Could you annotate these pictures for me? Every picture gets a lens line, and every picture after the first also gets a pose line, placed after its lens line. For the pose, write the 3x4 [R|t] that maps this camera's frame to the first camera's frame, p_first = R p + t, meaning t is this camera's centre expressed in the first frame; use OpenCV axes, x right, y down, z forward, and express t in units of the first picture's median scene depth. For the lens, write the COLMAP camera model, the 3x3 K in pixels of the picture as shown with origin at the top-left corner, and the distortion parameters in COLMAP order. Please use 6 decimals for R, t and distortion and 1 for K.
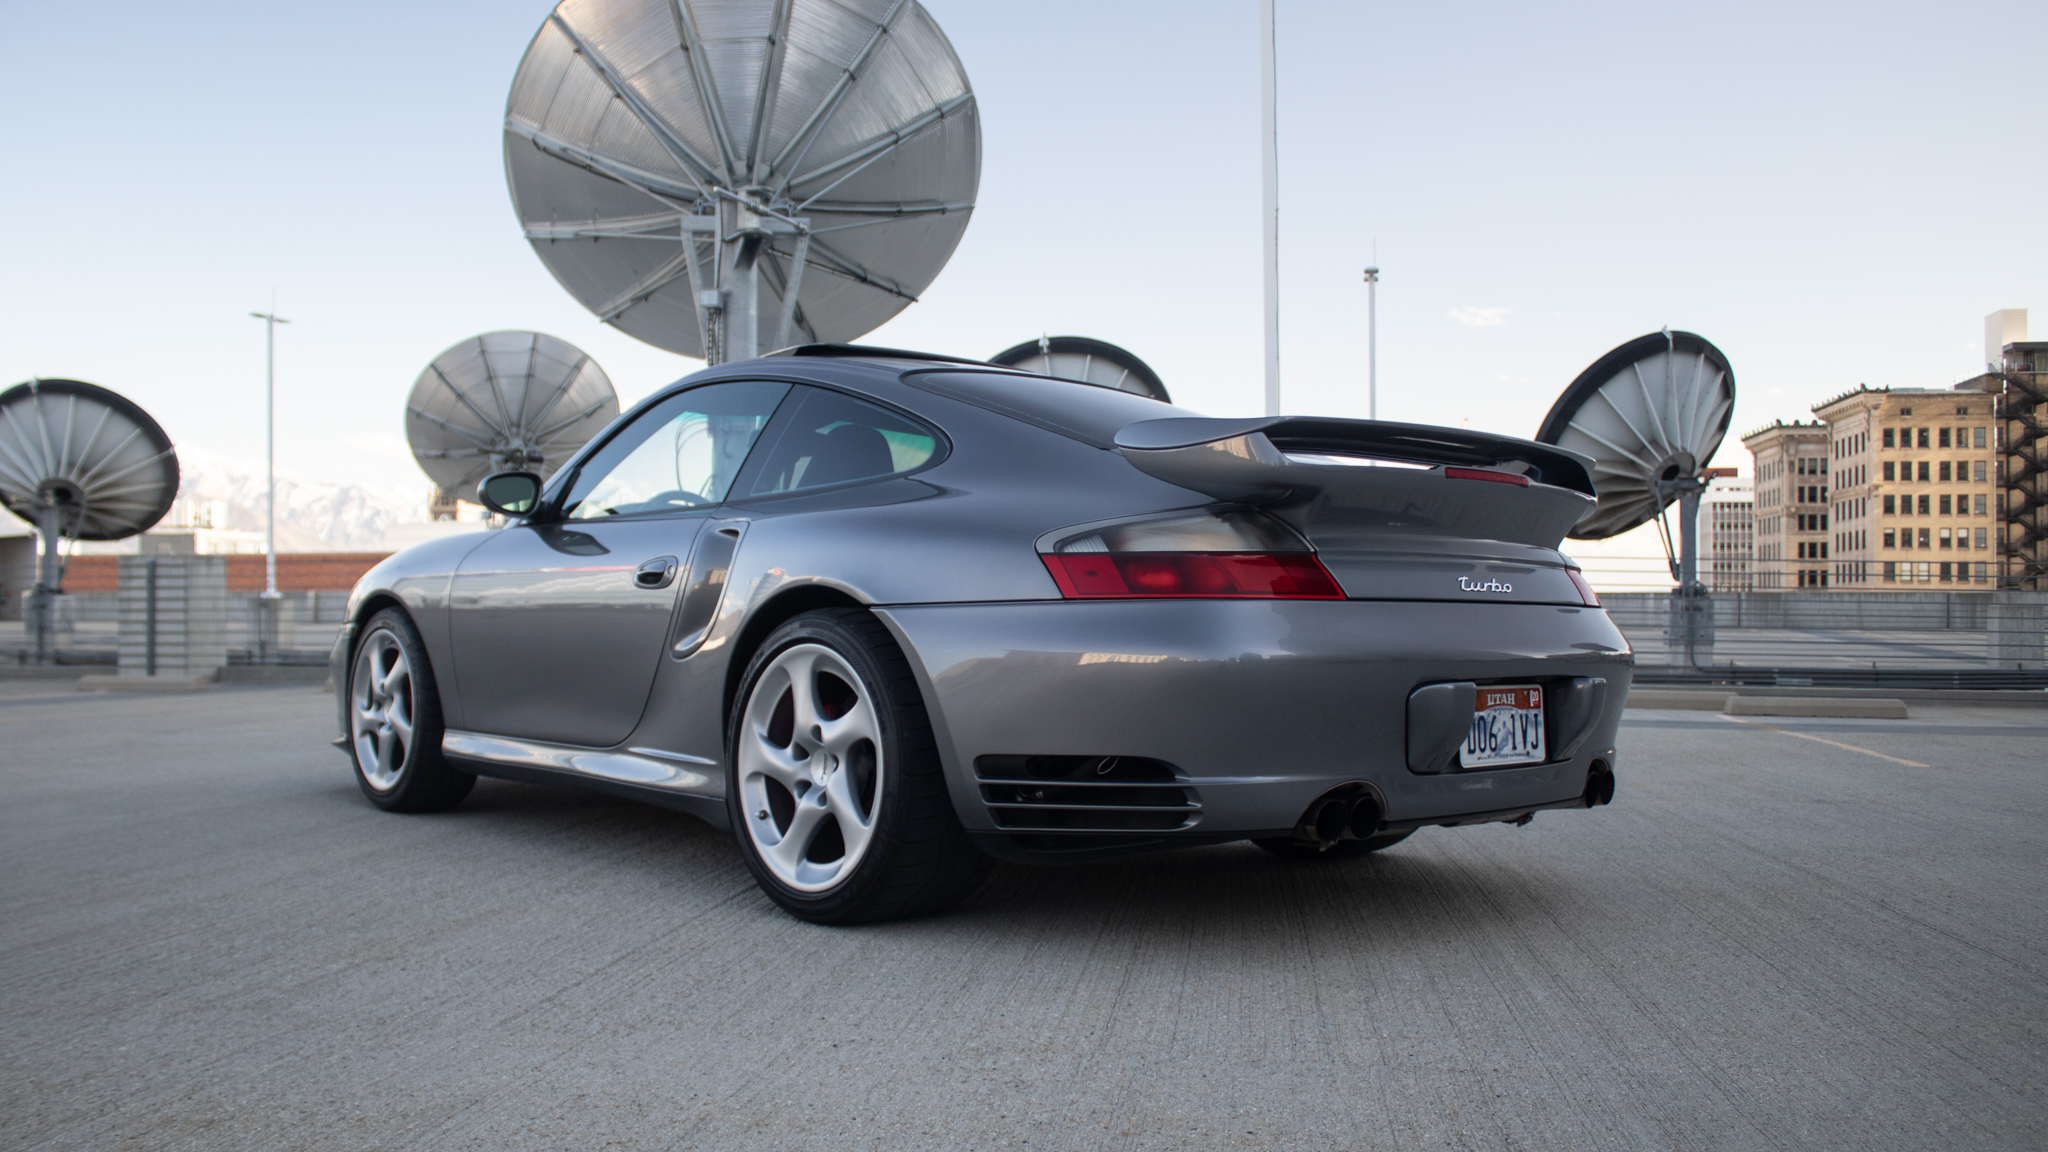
lens RADIAL K [[1698.6, 0, 1027.9], [0, 1698.6, 590.1], [0, 0, 1]] dist [-0.146980, 0.120770]
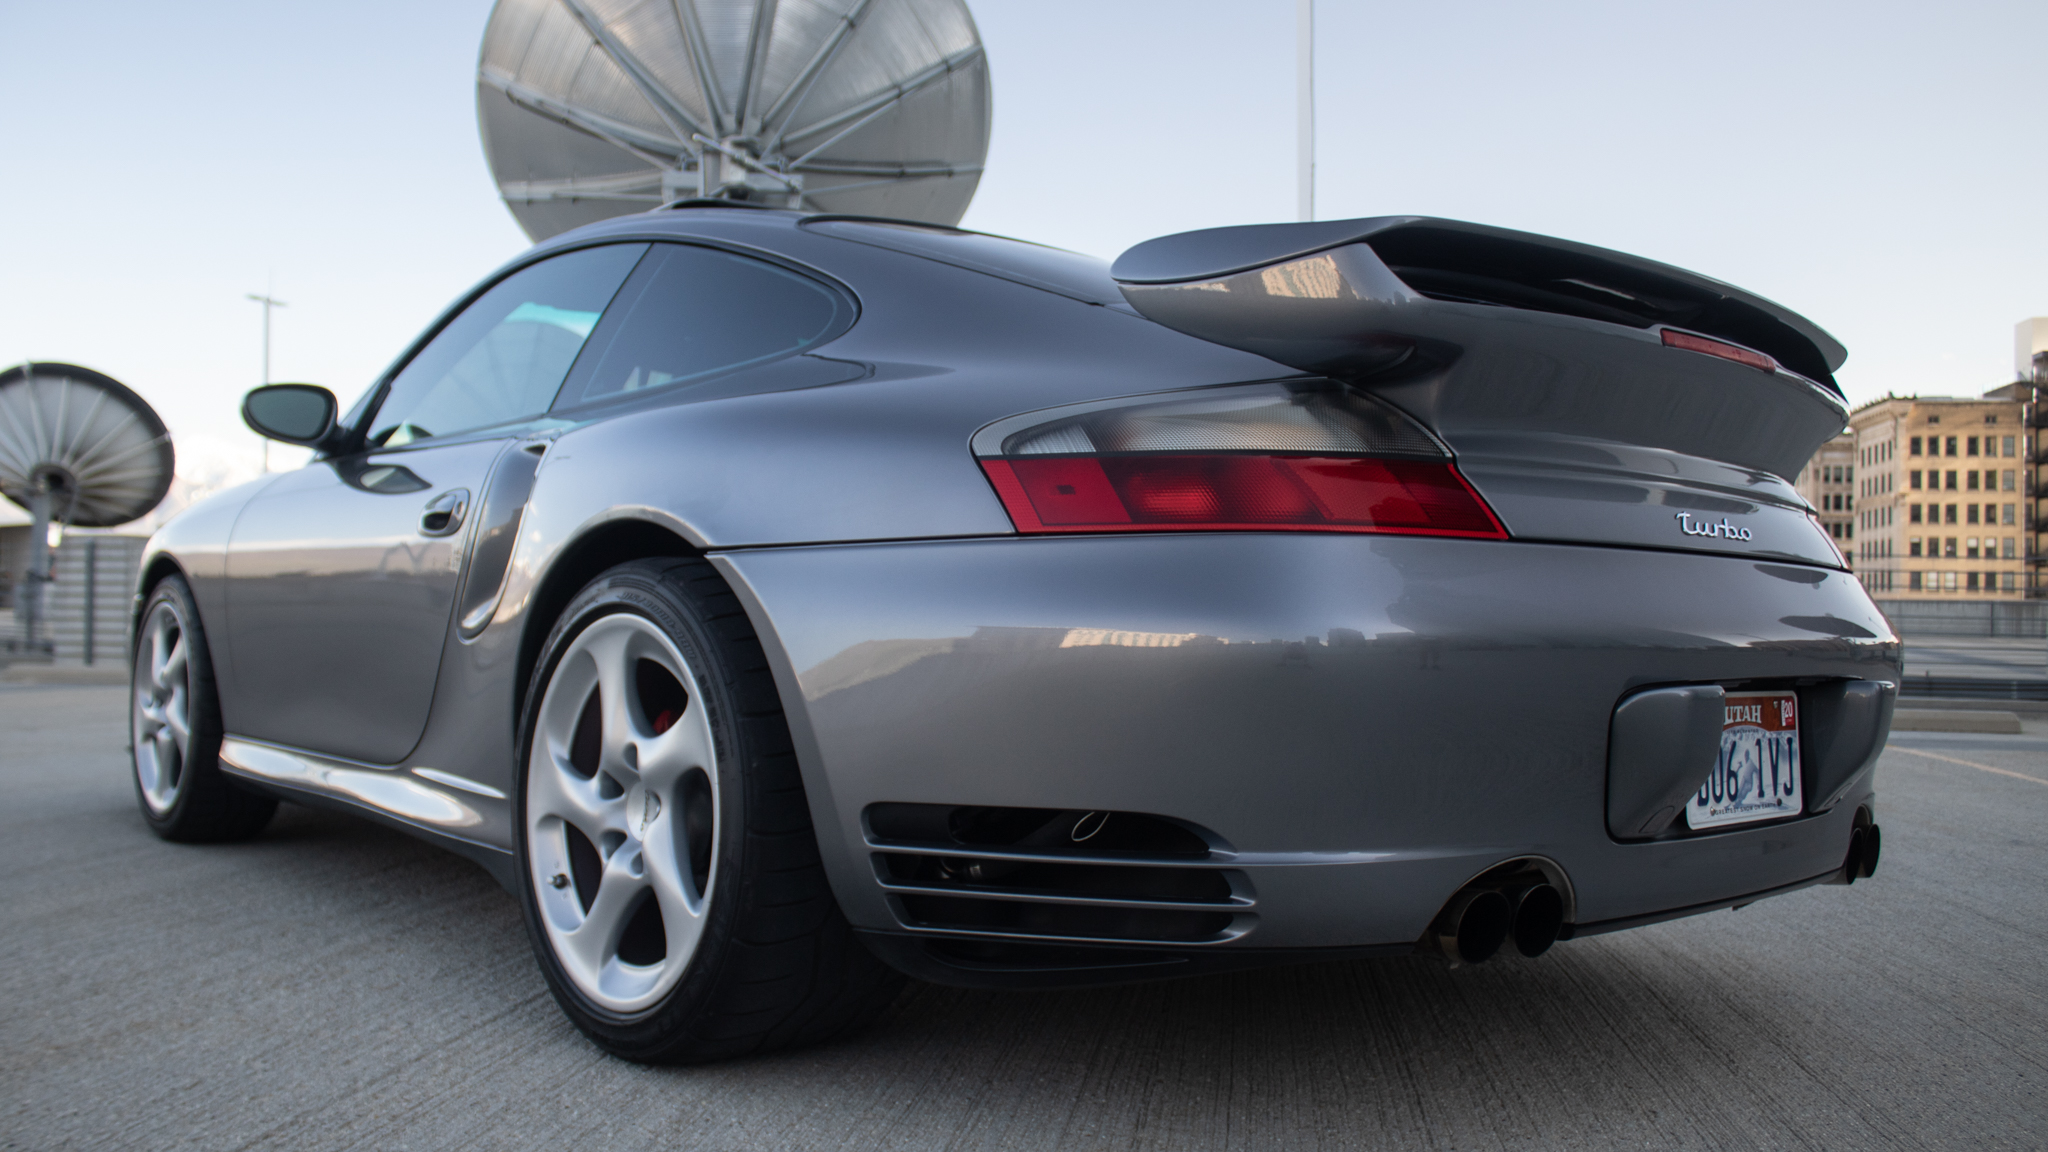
lens RADIAL K [[1699.4, 0, 1016.8], [0, 1699.4, 580.8], [0, 0, 1]] dist [-0.146263, 0.122948]
pose [[0.999784, 0.009596, -0.018416, 0.018777], [-0.009708, 0.999935, -0.005995, 0.014521], [0.018357, 0.006172, 0.999812, 0.251450]]
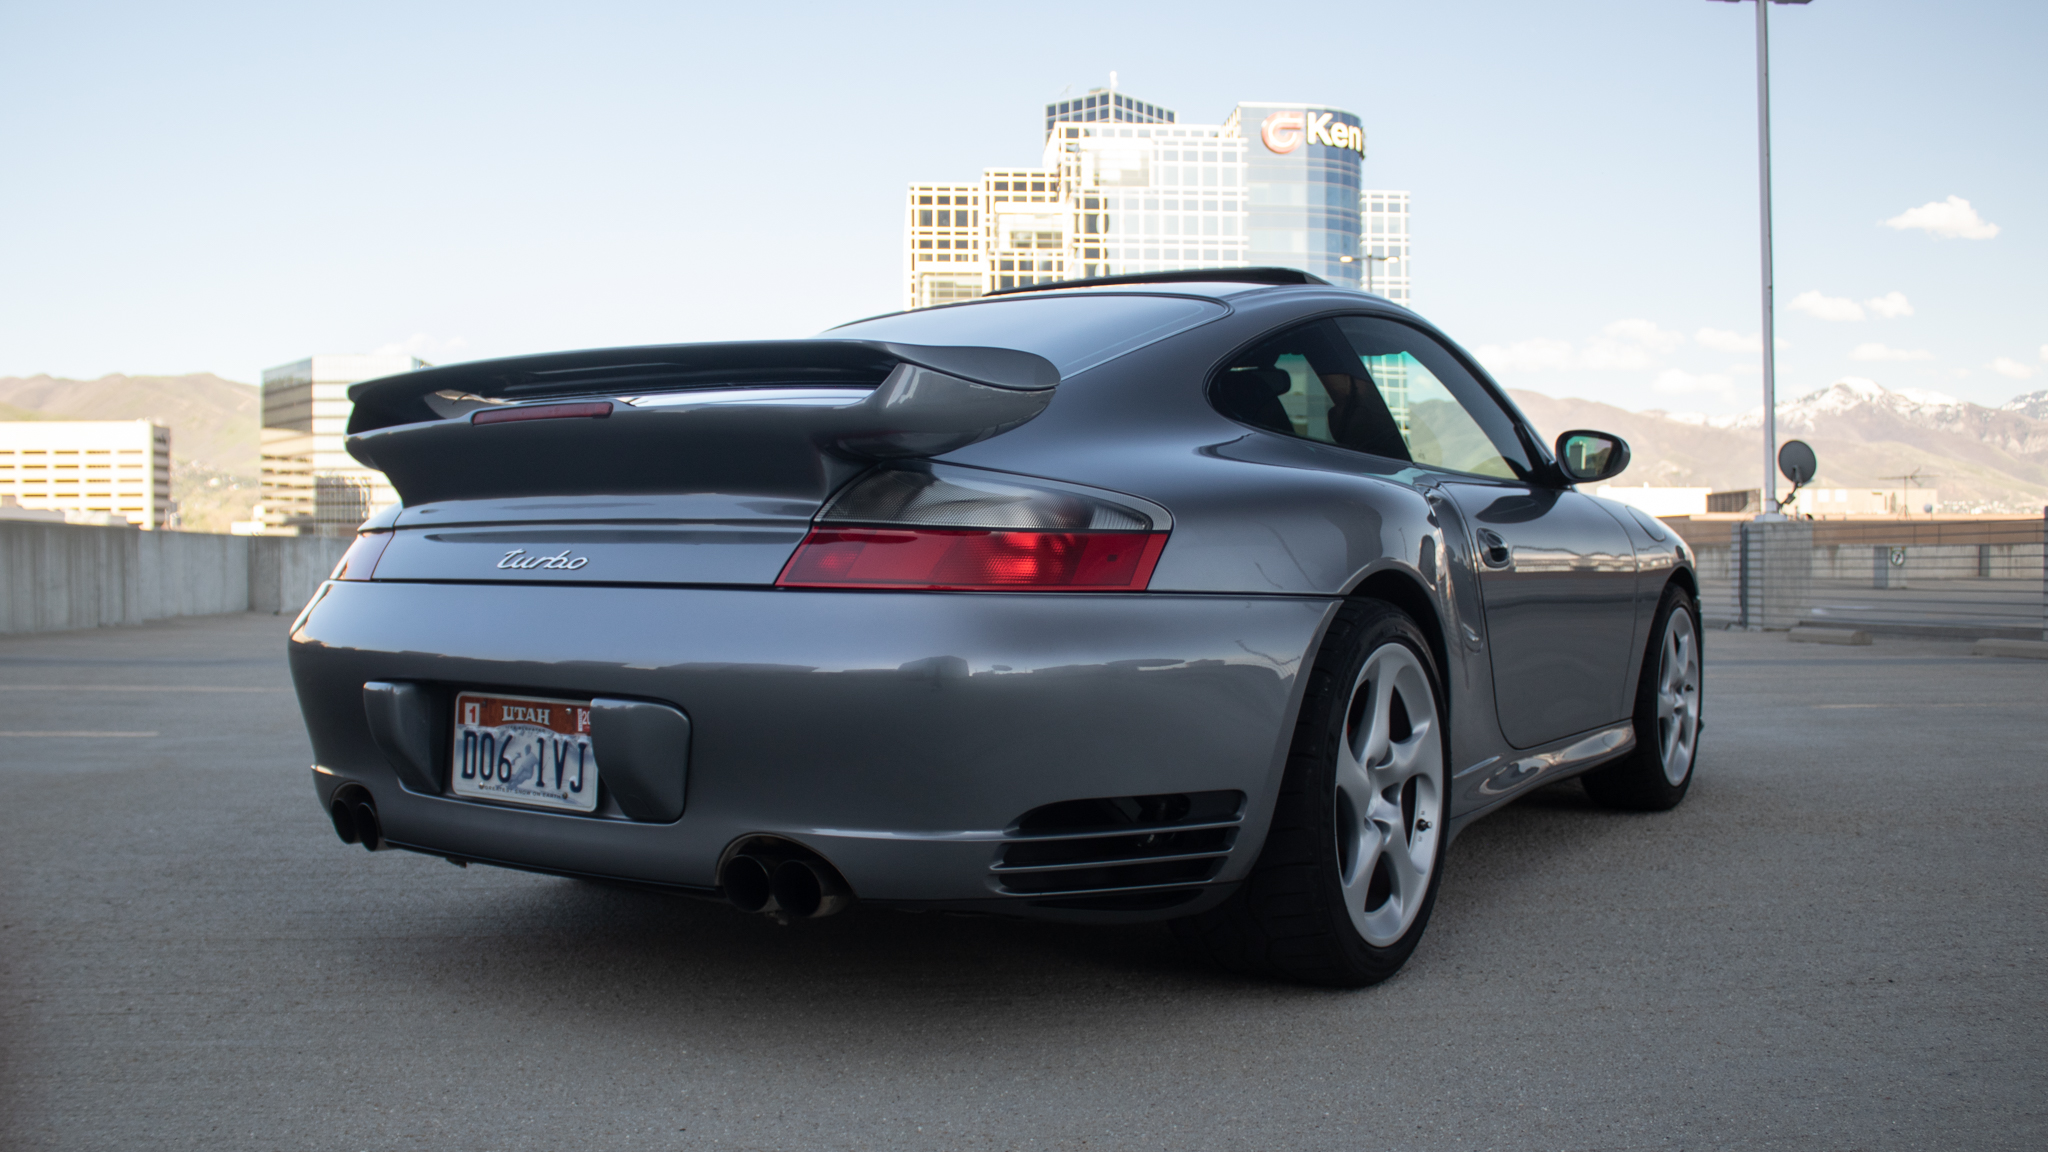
lens RADIAL K [[1815.6, 0, 1063.0], [0, 1815.6, 578.0], [0, 0, 1]] dist [-0.134820, 0.002922]
pose [[0.269225, 0.004794, -0.963065, 0.704548], [0.015941, 0.999828, 0.009433, 0.000730], [0.962945, -0.017892, 0.269103, 0.648965]]
